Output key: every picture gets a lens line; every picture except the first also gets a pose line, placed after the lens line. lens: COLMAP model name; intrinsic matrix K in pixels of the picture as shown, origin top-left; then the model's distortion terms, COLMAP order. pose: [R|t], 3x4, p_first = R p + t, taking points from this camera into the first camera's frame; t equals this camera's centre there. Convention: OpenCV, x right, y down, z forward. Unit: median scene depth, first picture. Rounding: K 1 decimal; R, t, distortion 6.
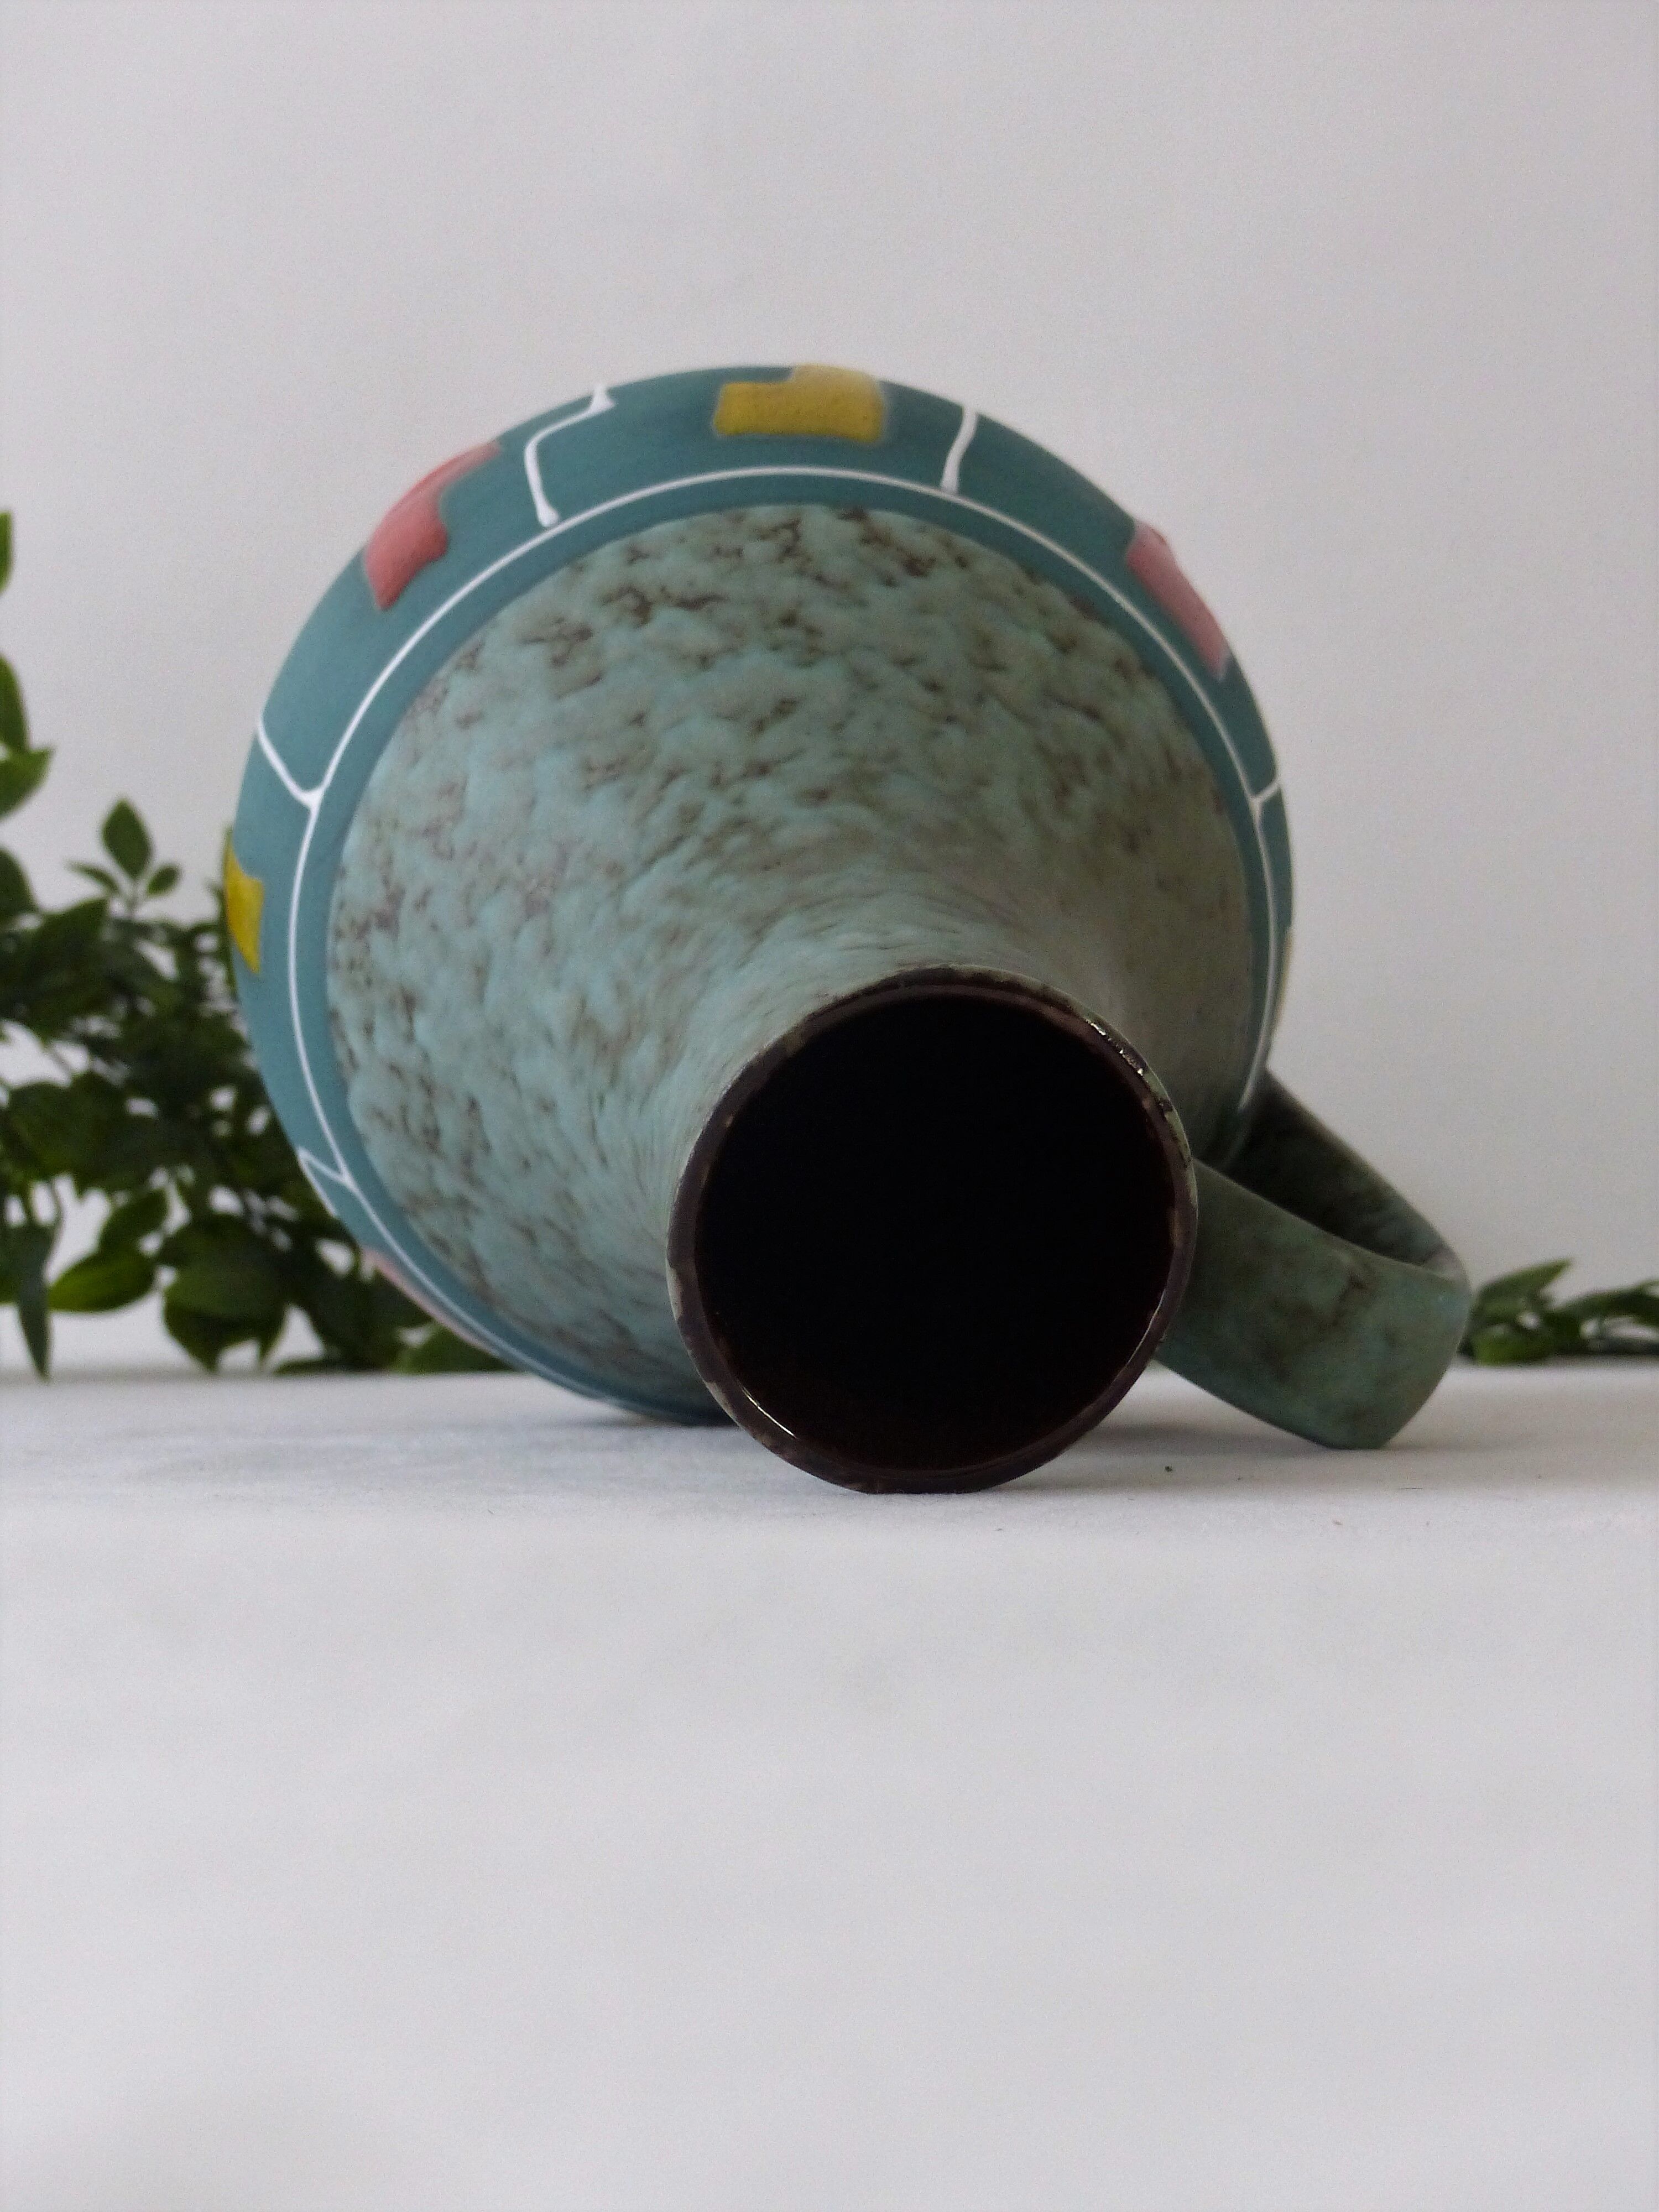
lens RADIAL K [[5750.8, 0, 843.3], [0, 5750.8, 1094.8], [0, 0, 1]] dist [0.108613, 0.000000]
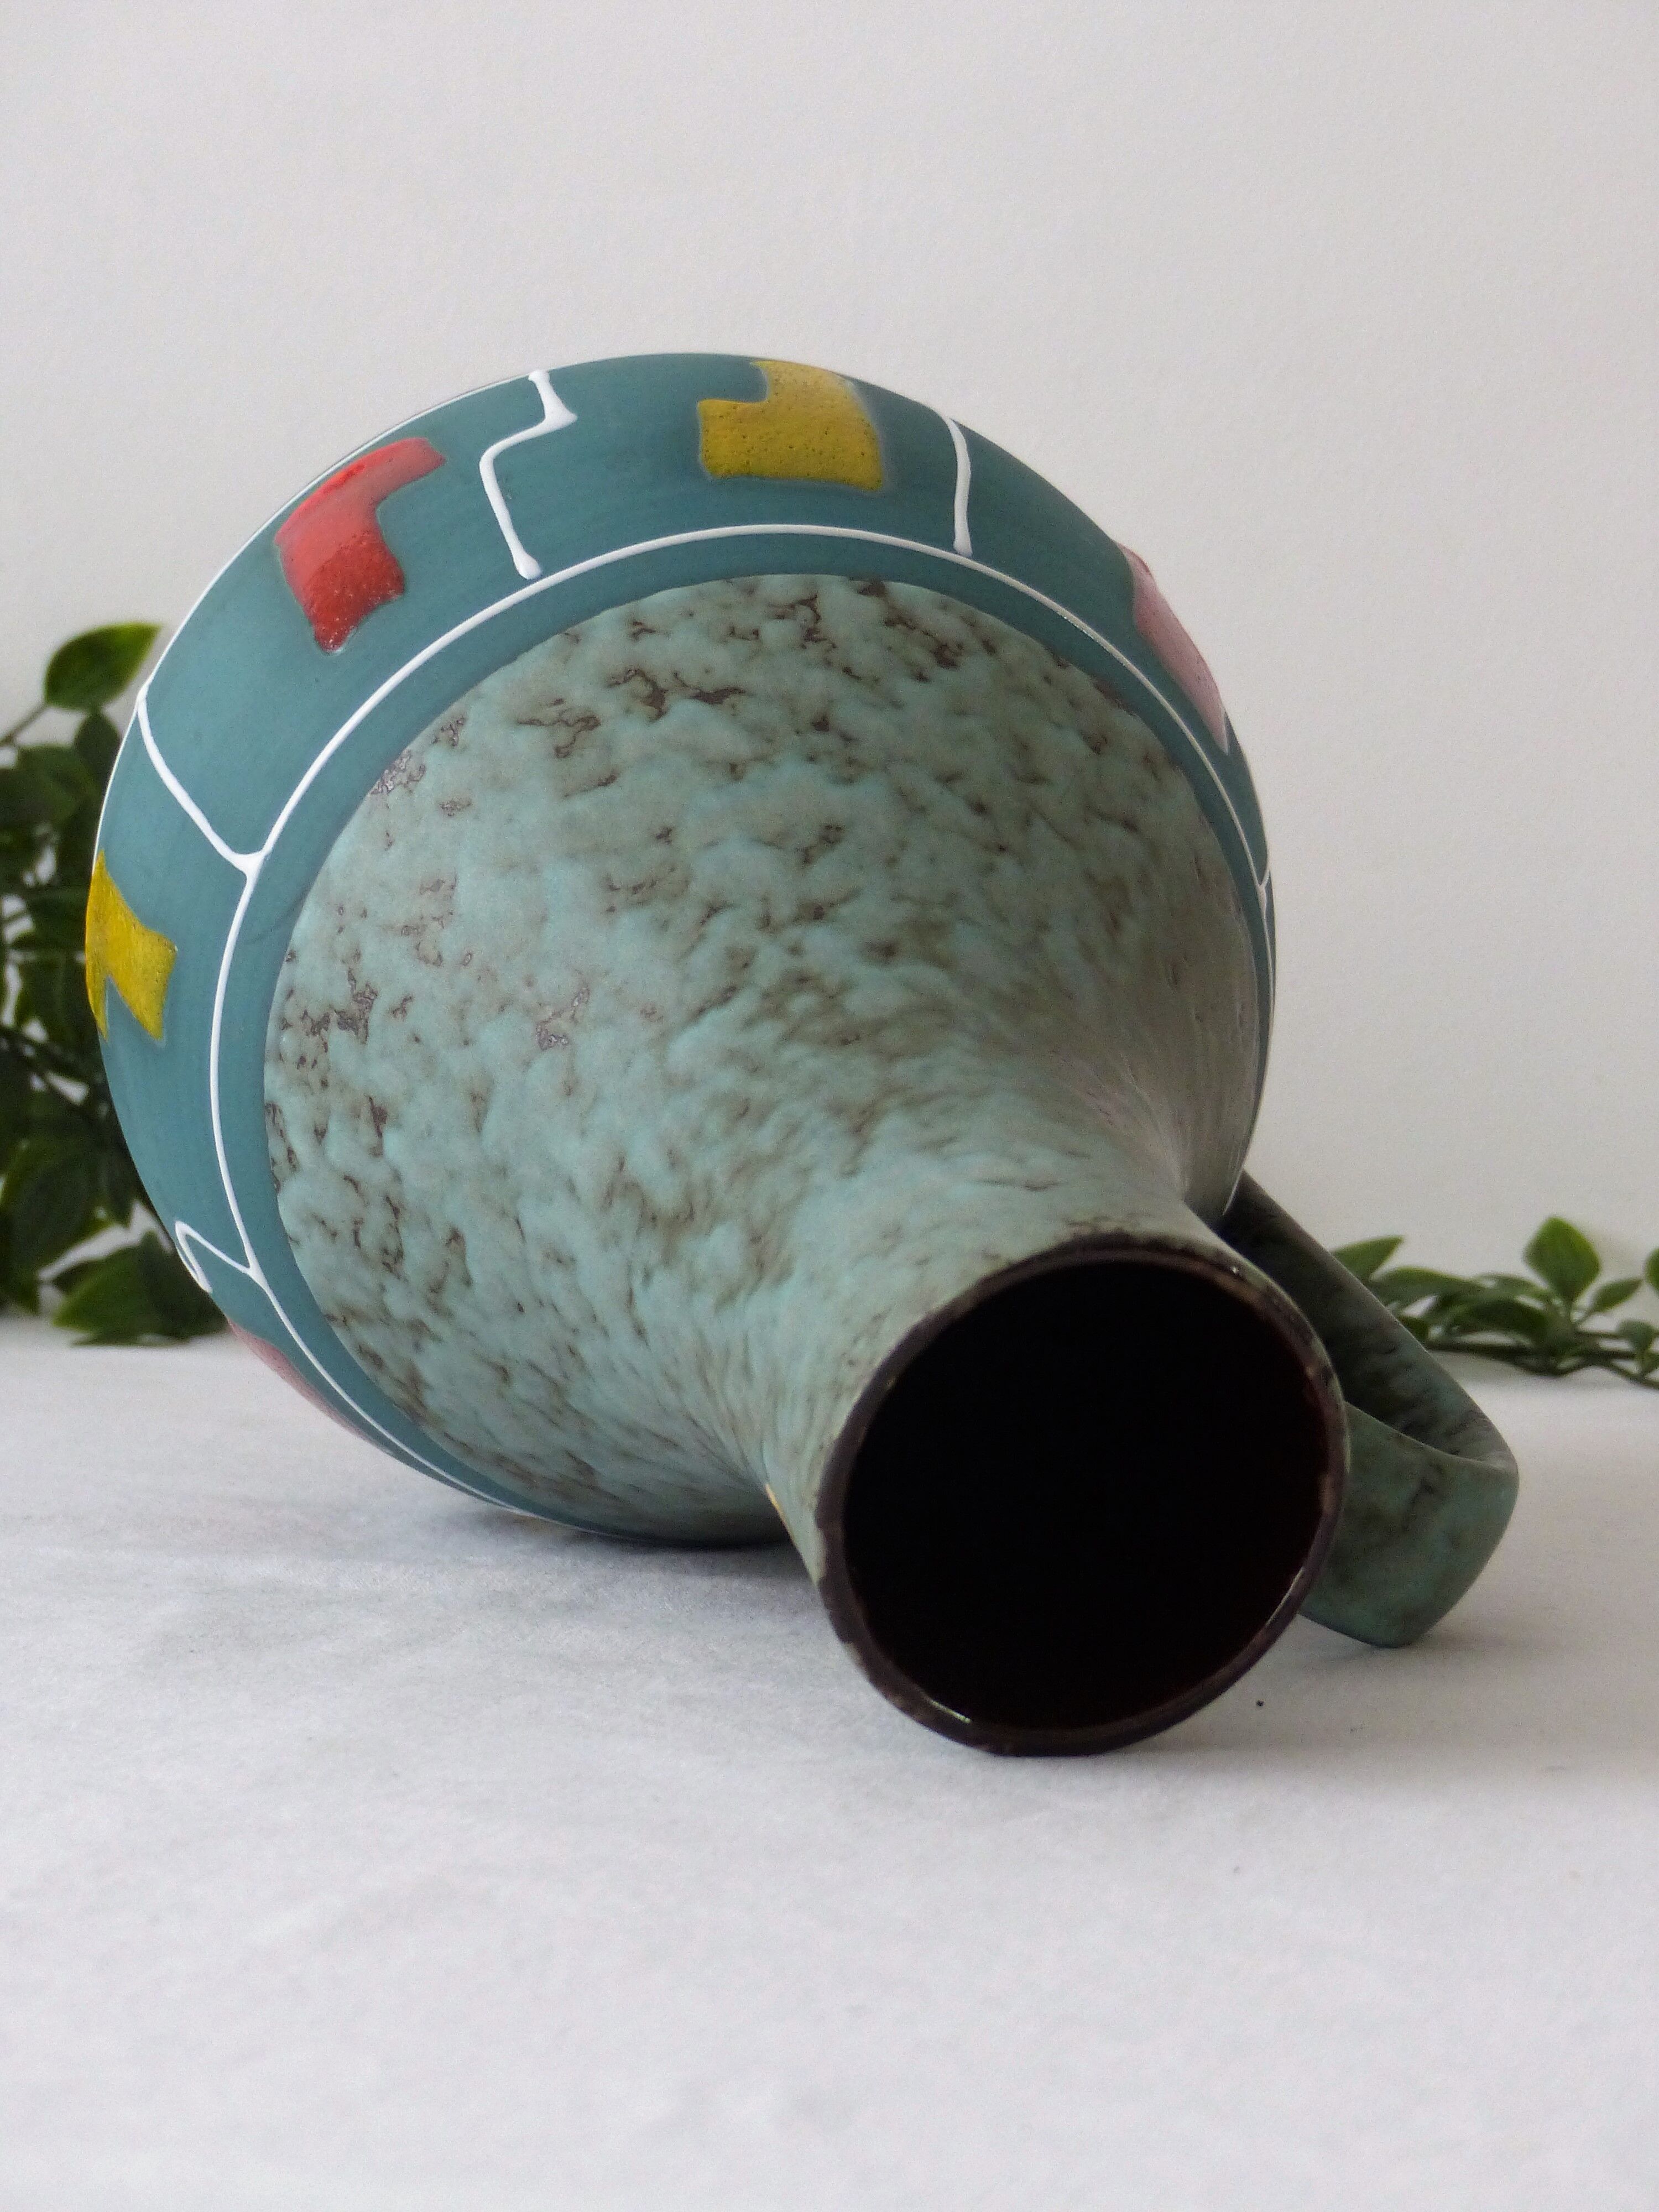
lens RADIAL K [[8144.9, 0, 818.2], [0, 8144.9, 1113.2], [0, 0, 1]] dist [0.480664, 0.000000]
pose [[0.988849, 0.029825, 0.145906, -0.196332], [-0.044183, 0.994383, 0.096180, -0.144618], [-0.142218, -0.101554, 0.984612, -0.284909]]
